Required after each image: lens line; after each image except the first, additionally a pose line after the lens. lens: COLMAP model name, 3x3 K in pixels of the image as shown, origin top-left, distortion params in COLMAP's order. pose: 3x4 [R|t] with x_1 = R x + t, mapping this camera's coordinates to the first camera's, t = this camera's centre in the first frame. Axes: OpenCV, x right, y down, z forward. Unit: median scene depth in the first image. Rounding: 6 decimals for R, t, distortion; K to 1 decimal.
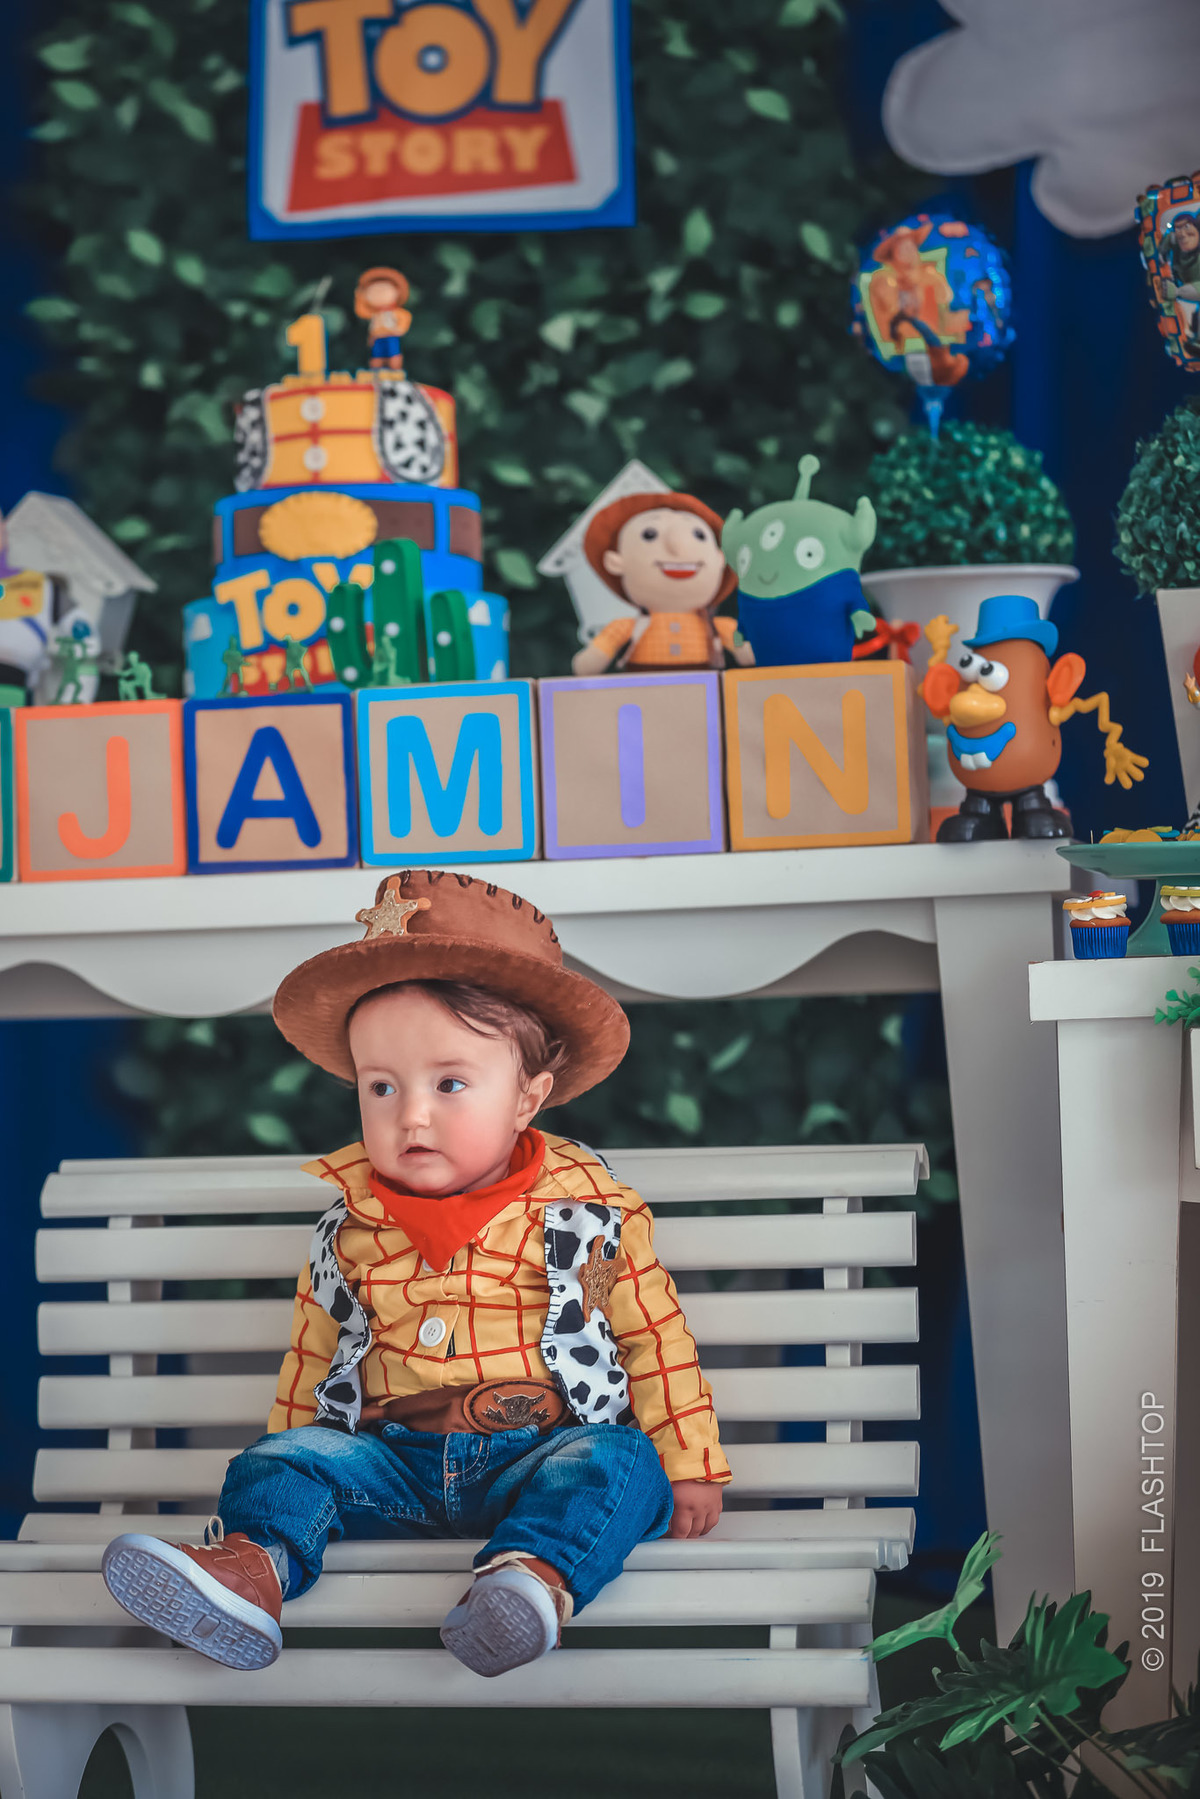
lens RADIAL K [[4390.8, 0, 599.8], [0, 4390.8, 900.7], [0, 0, 1]] dist [-0.106726, 0.000000]
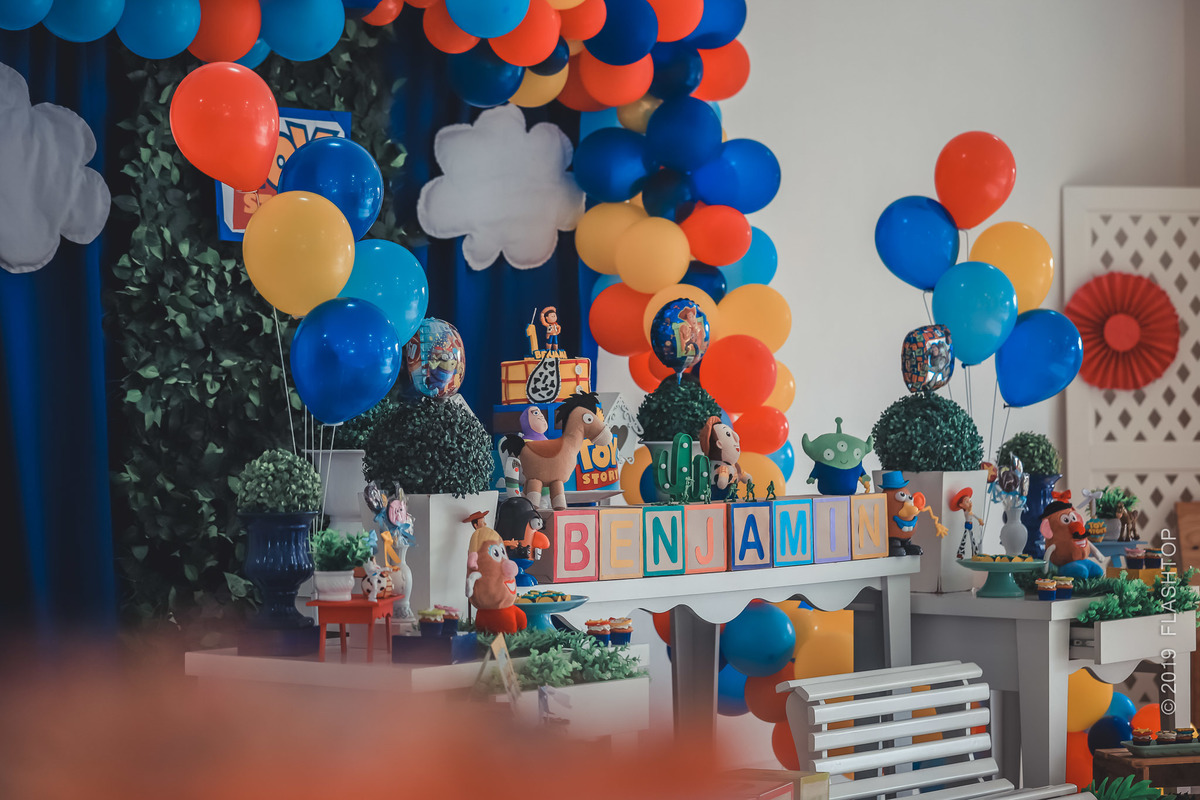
lens RADIAL K [[3267.0, 0, 599.9], [0, 3267.0, 400.0], [0, 0, 1]] dist [-0.022463, 0.000000]
pose [[0.472005, 0.026350, 0.881202, -1.861104], [-0.026687, 0.999522, -0.015594, -0.075515], [-0.881192, -0.016156, 0.472483, 0.147374]]
